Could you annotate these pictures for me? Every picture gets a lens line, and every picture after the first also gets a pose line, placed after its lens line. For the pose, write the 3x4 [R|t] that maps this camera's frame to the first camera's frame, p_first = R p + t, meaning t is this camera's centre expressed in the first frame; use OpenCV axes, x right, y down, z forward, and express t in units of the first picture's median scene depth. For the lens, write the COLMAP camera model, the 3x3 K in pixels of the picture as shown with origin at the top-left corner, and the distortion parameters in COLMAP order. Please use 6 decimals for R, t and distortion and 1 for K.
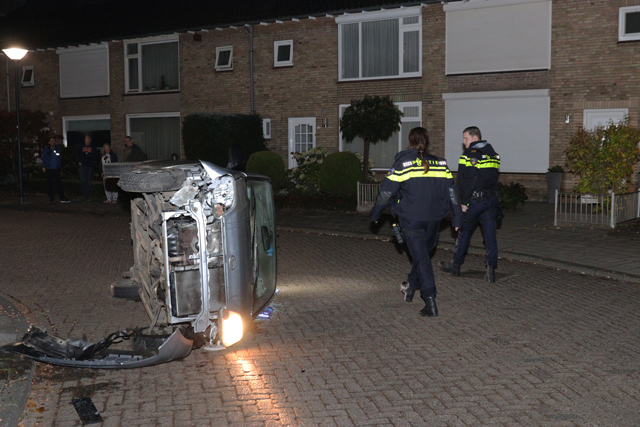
lens RADIAL K [[861.2, 0, 321.4], [0, 861.2, 213.0], [0, 0, 1]] dist [0.006408, 0.000000]
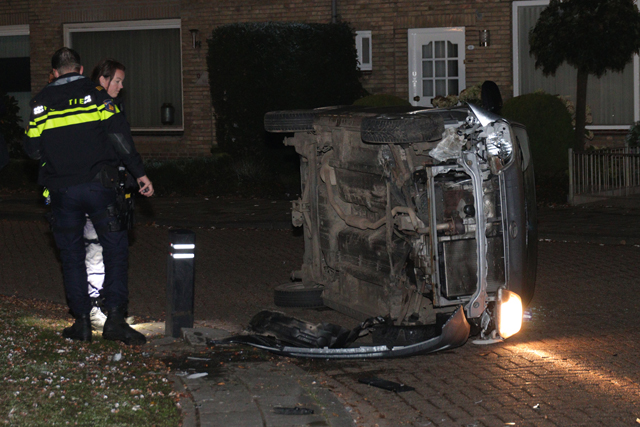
lens RADIAL K [[2168.3, 0, 319.4], [0, 2168.3, 215.2], [0, 0, 1]] dist [0.139821, 0.000000]
pose [[0.999634, -0.013268, -0.023587, -0.230890], [0.012843, 0.999754, -0.018079, 0.076627], [0.023821, 0.017769, 0.999558, -0.988462]]
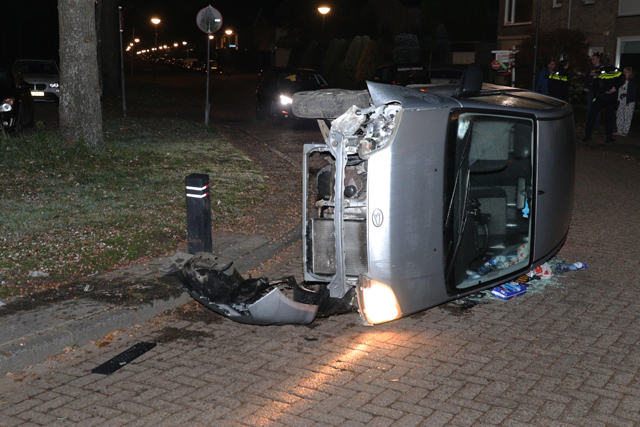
lens RADIAL K [[861.2, 0, 319.7], [0, 861.2, 210.8], [0, 0, 1]] dist [0.006408, 0.000000]
pose [[0.732085, 0.137079, -0.667278, 0.362815], [-0.080970, 0.990111, 0.114564, -0.031430], [0.676384, -0.029841, 0.735945, 0.396629]]
